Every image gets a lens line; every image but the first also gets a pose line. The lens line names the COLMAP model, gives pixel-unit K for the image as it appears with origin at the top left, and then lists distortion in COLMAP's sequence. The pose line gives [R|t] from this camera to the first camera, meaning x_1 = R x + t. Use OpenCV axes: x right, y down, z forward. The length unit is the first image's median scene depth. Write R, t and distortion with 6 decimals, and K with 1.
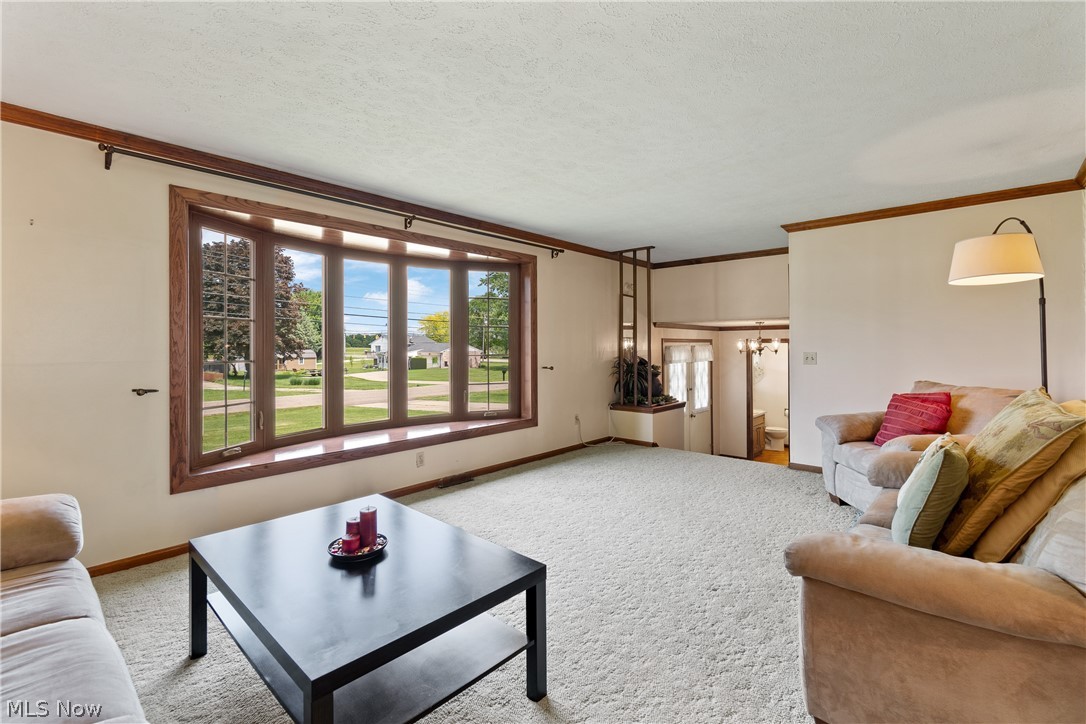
lens RADIAL K [[479.3, 0, 556.7], [0, 479.3, 359.7], [0, 0, 1]] dist [-0.000020, -0.000257]
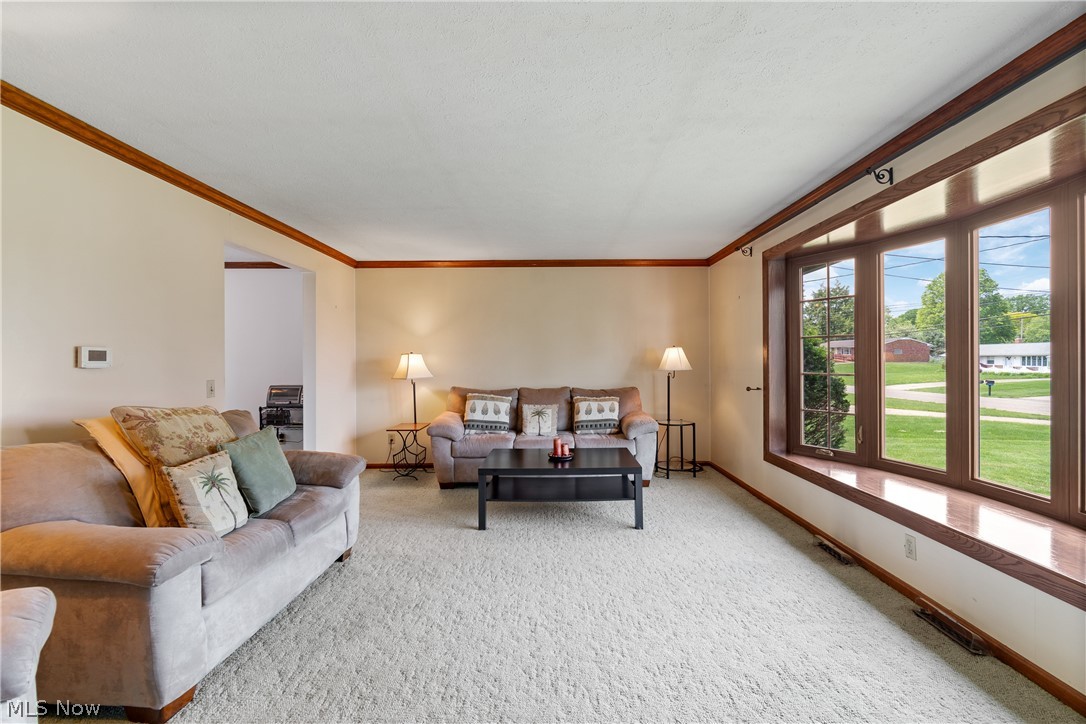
lens RADIAL K [[476.4, 0, 543.0], [0, 476.4, 362.0], [0, 0, 1]] dist [-0.000778, 0.000052]
pose [[-0.758216, 0.009696, -0.651931, 0.378572], [-0.009694, 0.999611, 0.026143, -0.032223], [0.651931, 0.026142, -0.757828, 0.934719]]
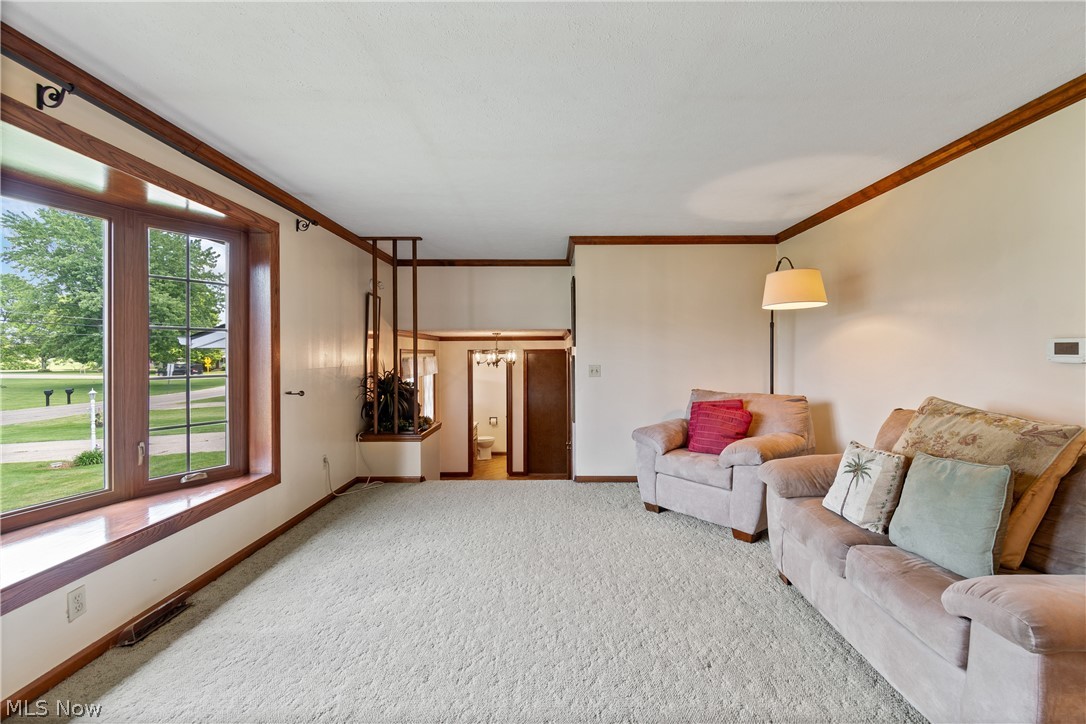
lens RADIAL K [[476.4, 0, 543.0], [0, 476.4, 362.0], [0, 0, 1]] dist [-0.000778, 0.000052]
pose [[0.757258, -0.011099, 0.653022, -0.195065], [0.019402, 0.999797, -0.005507, -0.016487], [-0.652828, 0.016840, 0.757319, 0.273591]]
